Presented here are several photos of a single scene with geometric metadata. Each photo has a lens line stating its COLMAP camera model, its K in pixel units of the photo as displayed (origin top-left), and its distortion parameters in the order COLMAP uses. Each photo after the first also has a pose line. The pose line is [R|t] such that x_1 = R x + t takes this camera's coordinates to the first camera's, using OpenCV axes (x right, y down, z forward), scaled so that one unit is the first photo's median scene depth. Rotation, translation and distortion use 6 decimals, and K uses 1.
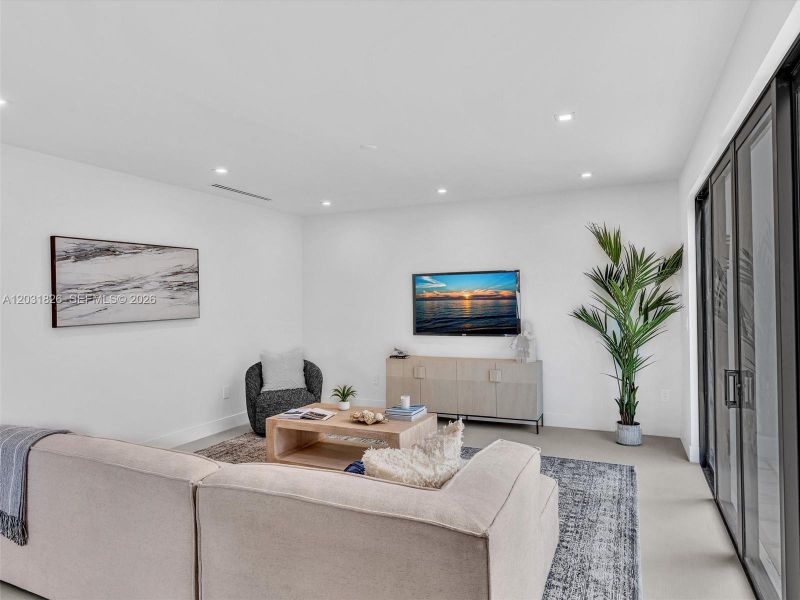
lens RADIAL K [[486.7, 0, 399.6], [0, 486.7, 298.0], [0, 0, 1]] dist [-0.001382, -0.000574]
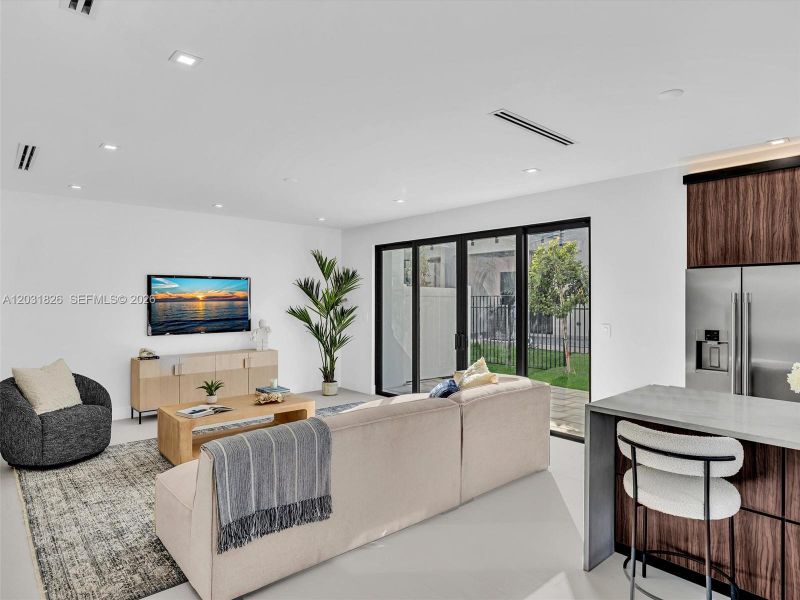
lens RADIAL K [[486.7, 0, 398.9], [0, 486.7, 300.0], [0, 0, 1]] dist [-0.001382, -0.000574]
pose [[0.395733, 0.014174, 0.918256, -1.073708], [-0.017444, 0.999817, -0.007915, 0.003167], [-0.918200, -0.012886, 0.395908, 0.228944]]
